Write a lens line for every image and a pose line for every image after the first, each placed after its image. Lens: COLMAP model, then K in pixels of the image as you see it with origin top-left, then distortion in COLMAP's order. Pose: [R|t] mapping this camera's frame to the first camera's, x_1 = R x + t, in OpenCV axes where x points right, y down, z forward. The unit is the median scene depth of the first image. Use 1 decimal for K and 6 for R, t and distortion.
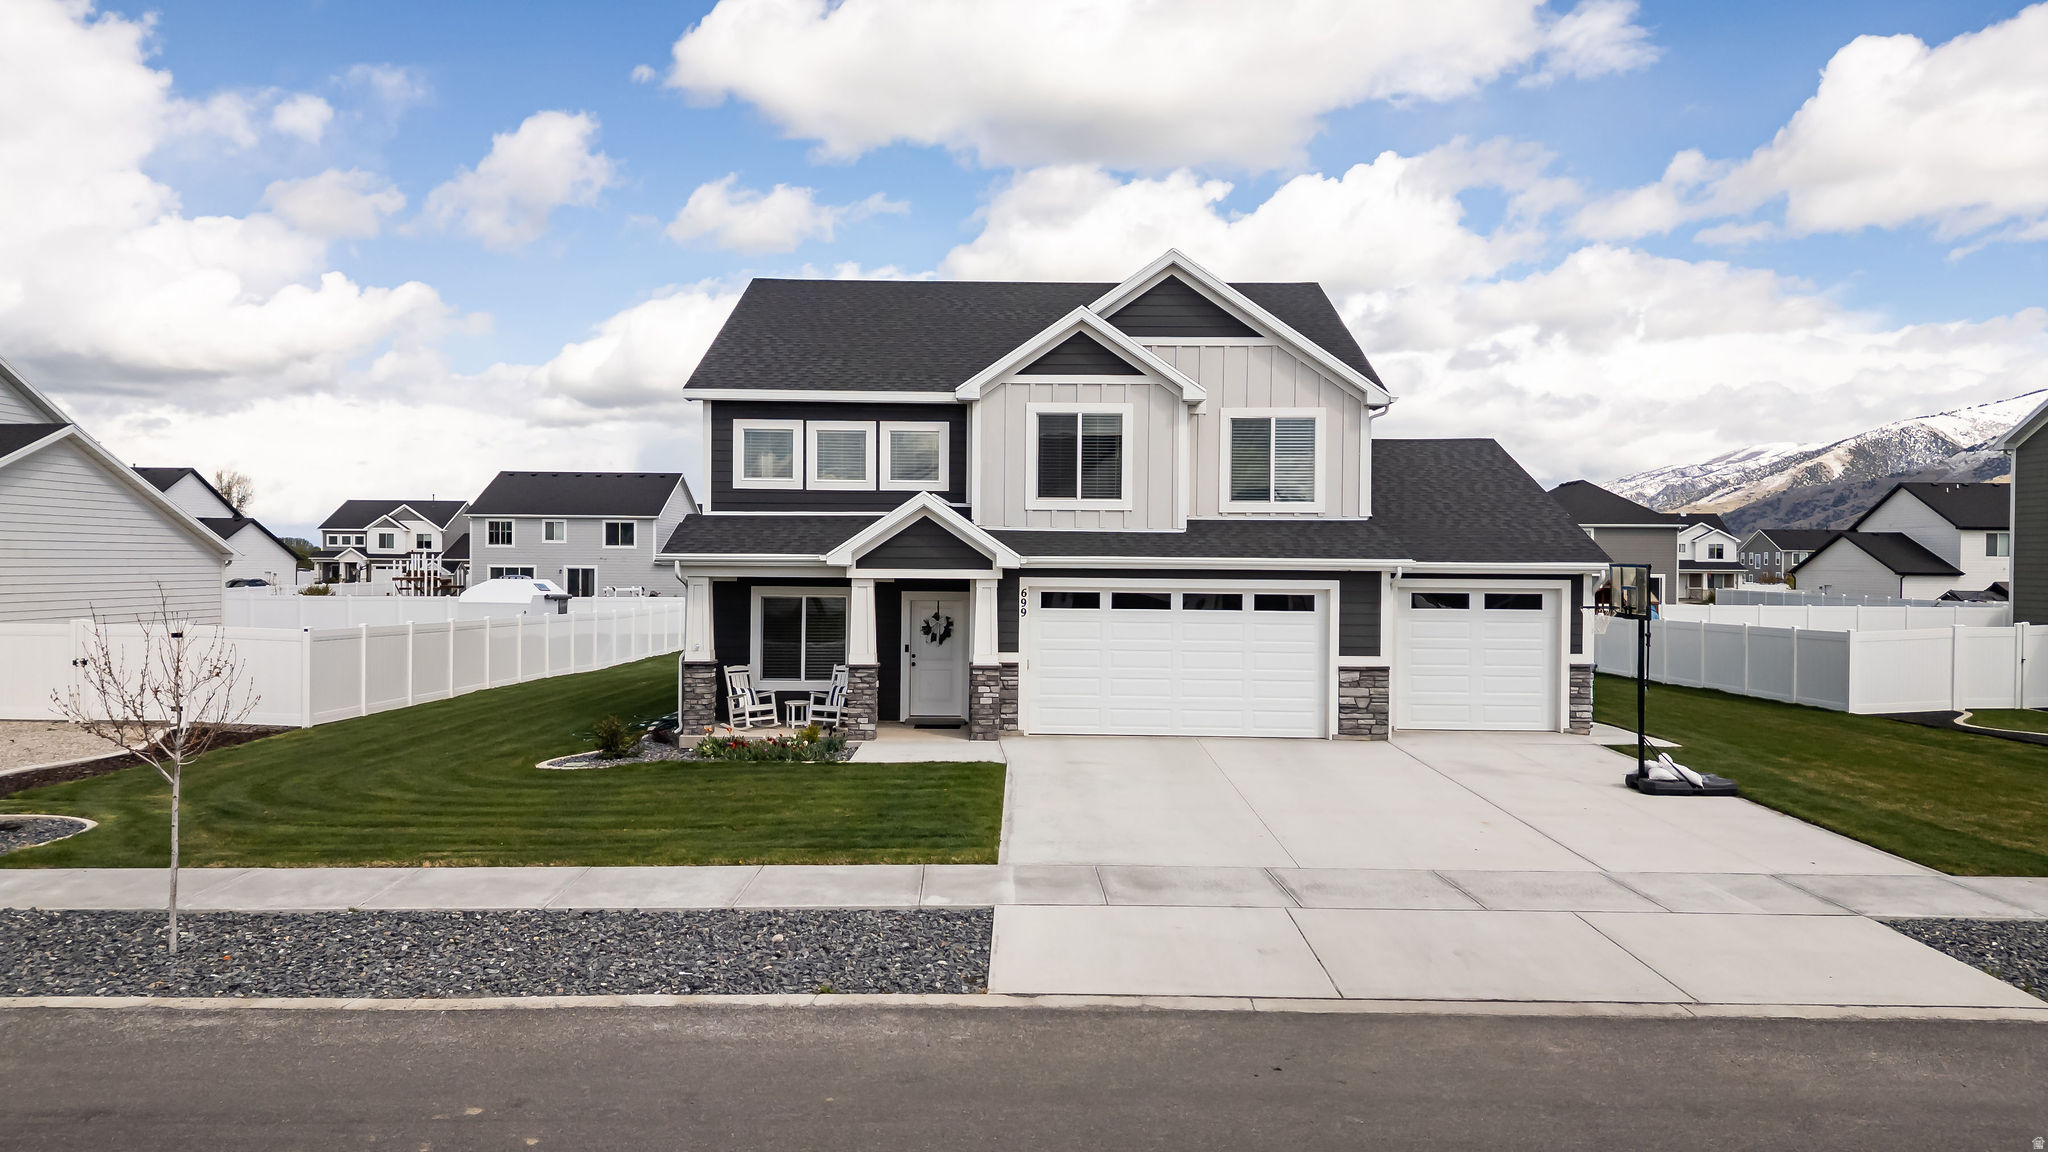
lens RADIAL K [[1414.9, 0, 1024.0], [0, 1414.9, 576.0], [0, 0, 1]] dist [0.090907, -0.082415]
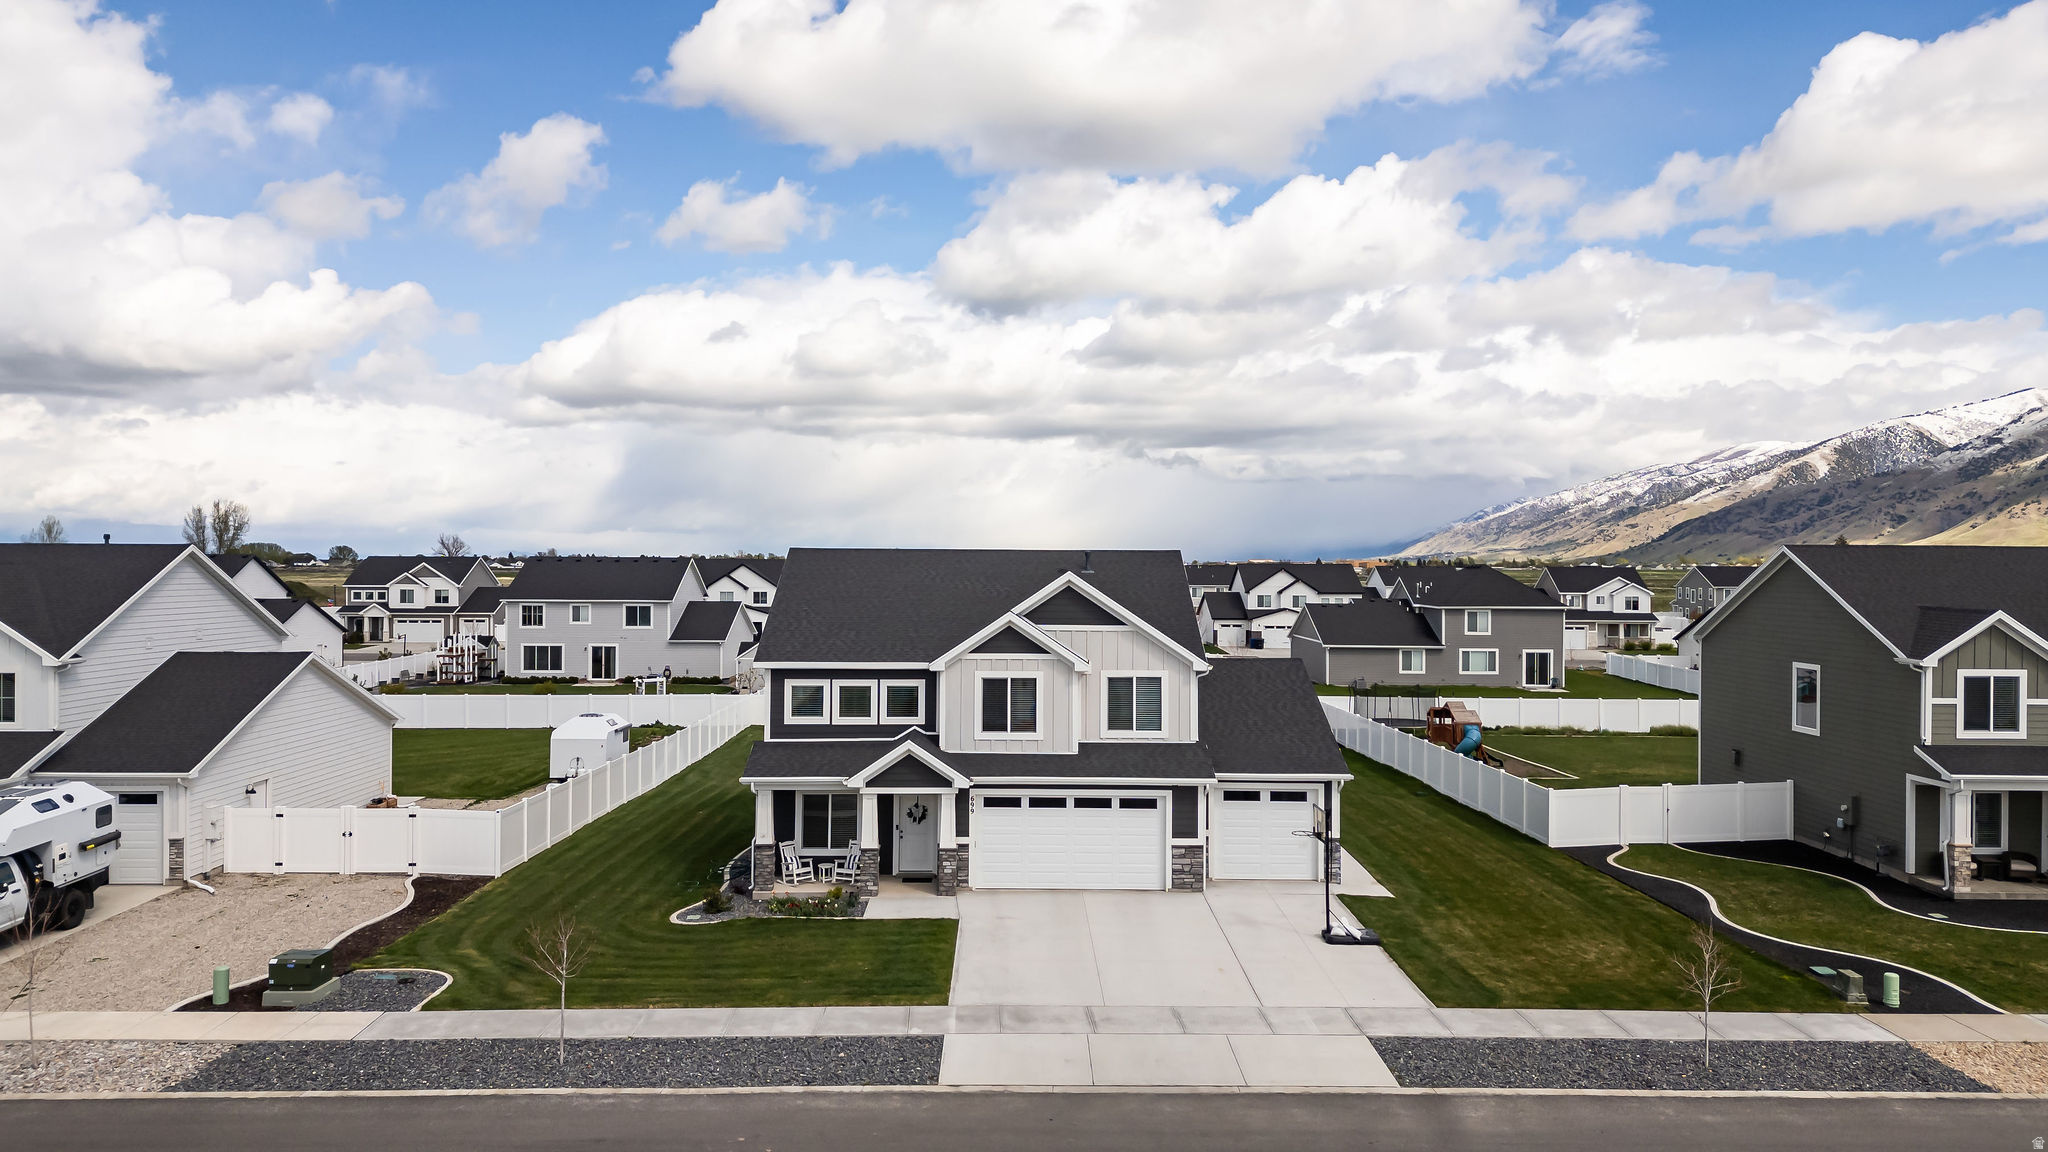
lens RADIAL K [[1414.9, 0, 1024.0], [0, 1414.9, 576.0], [0, 0, 1]] dist [0.090907, -0.082415]
pose [[0.999910, -0.000915, 0.013396, 0.036364], [0.000989, 0.999984, -0.005497, -0.226168], [-0.013391, 0.005510, 0.999895, -0.575218]]
